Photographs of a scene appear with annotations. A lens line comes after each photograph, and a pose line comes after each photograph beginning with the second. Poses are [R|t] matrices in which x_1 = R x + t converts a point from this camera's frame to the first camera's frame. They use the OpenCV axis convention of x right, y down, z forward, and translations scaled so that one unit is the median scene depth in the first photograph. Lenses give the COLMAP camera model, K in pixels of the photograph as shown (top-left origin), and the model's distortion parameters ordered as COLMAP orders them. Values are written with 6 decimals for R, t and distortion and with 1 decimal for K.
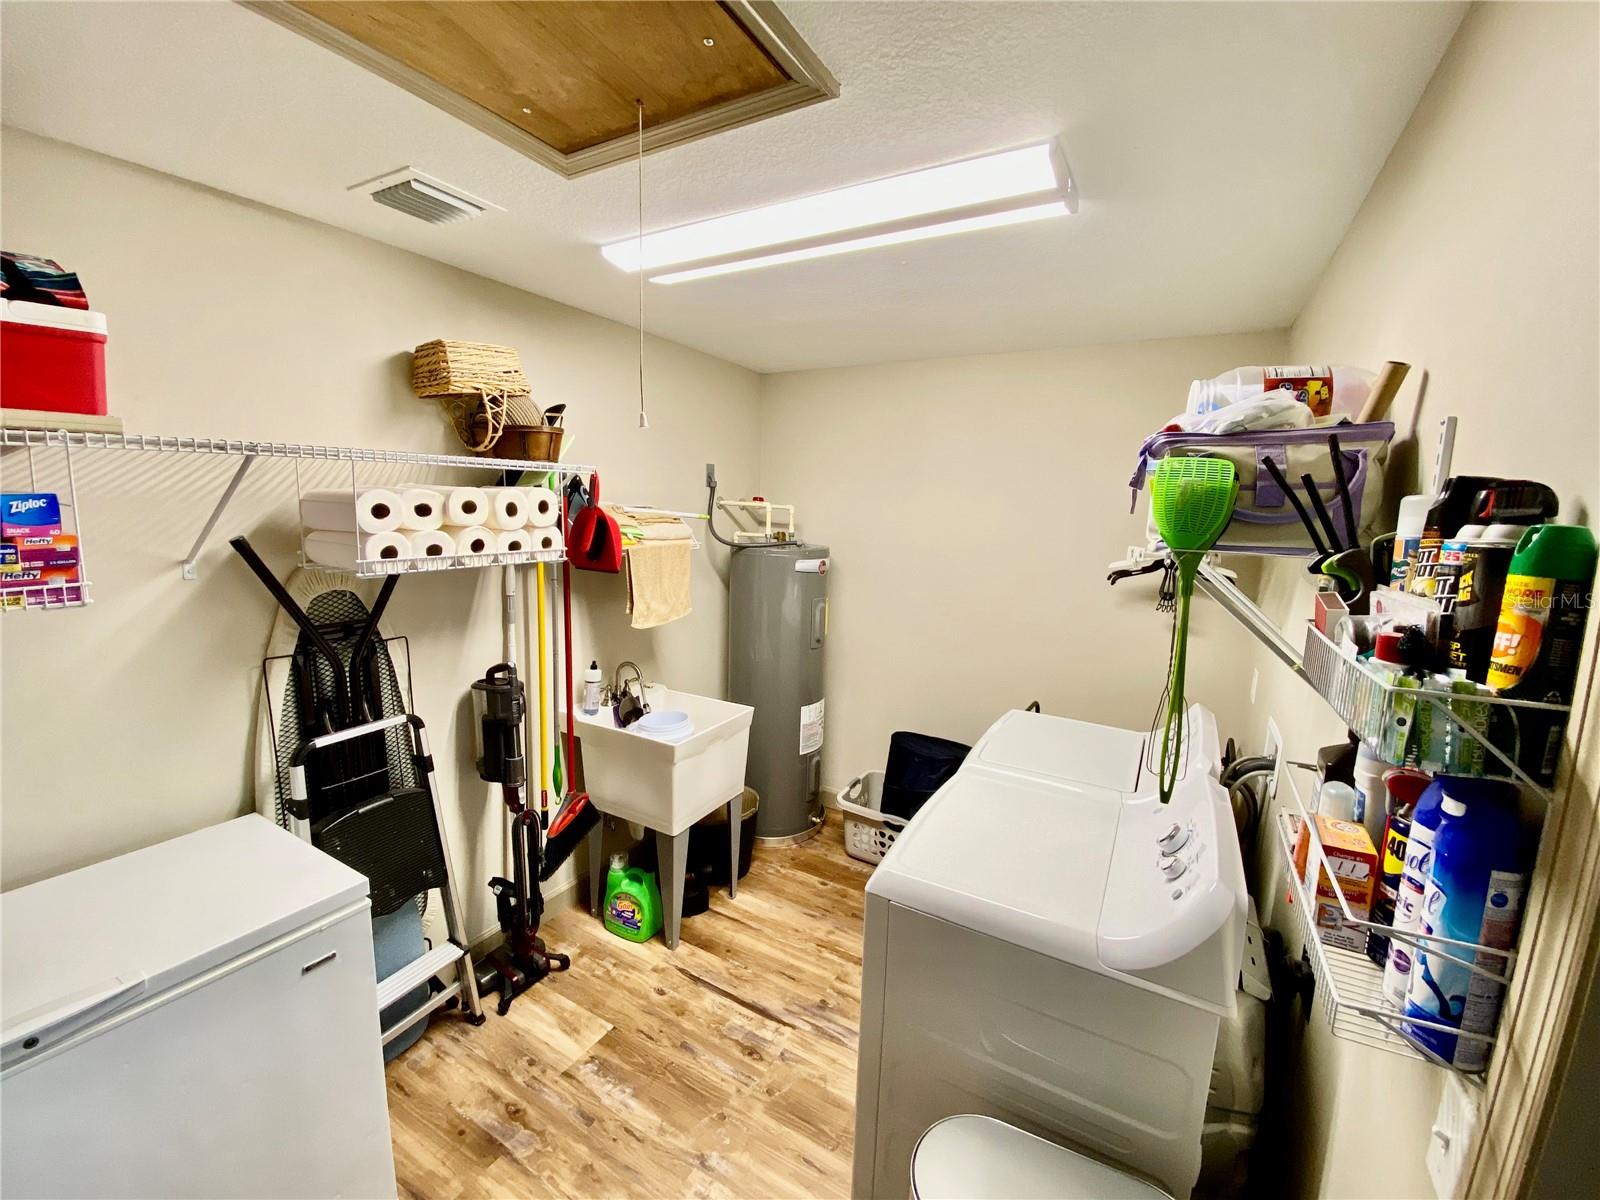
lens RADIAL K [[650.9, 0, 809.7], [0, 650.9, 596.8], [0, 0, 1]] dist [0.008225, -0.014474]
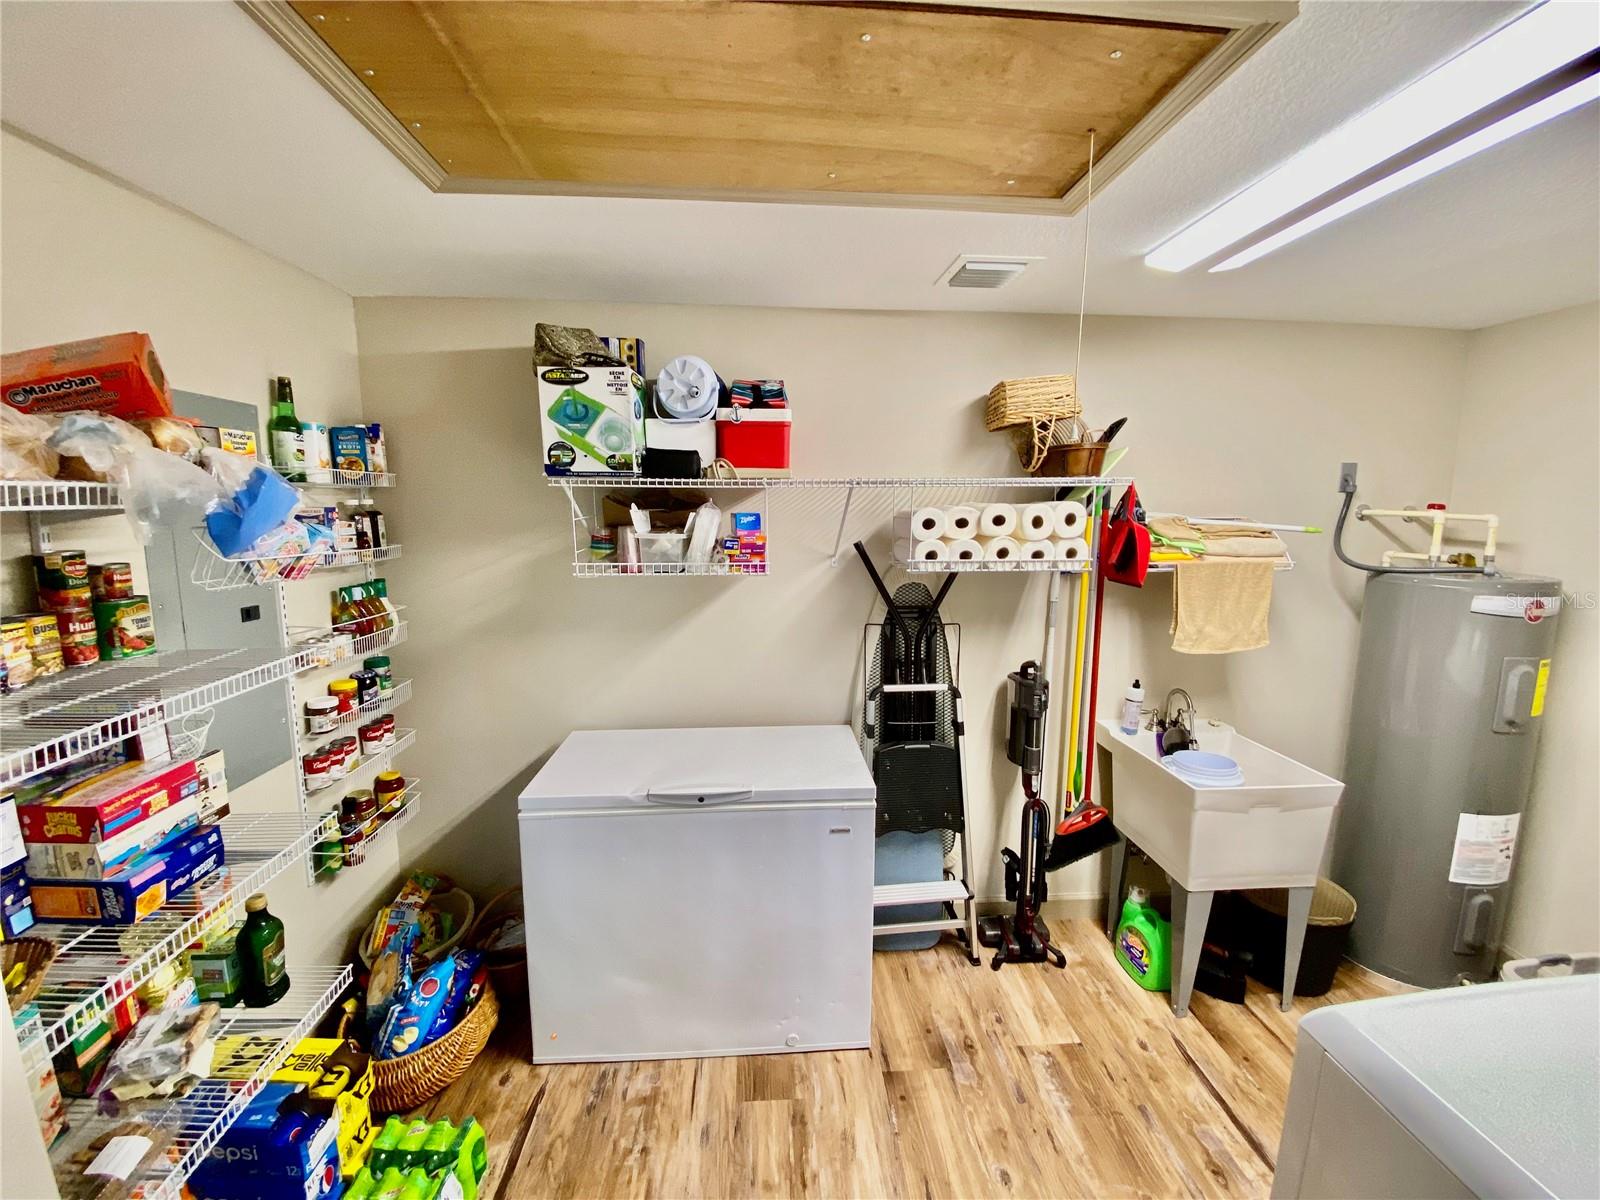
lens RADIAL K [[650.9, 0, 786.9], [0, 650.9, 597.9], [0, 0, 1]] dist [0.008225, -0.014474]
pose [[0.534620, 0.089732, -0.840315, 0.235800], [-0.109345, 0.993333, 0.036504, 0.001019], [0.837989, 0.072368, 0.540868, 0.043228]]
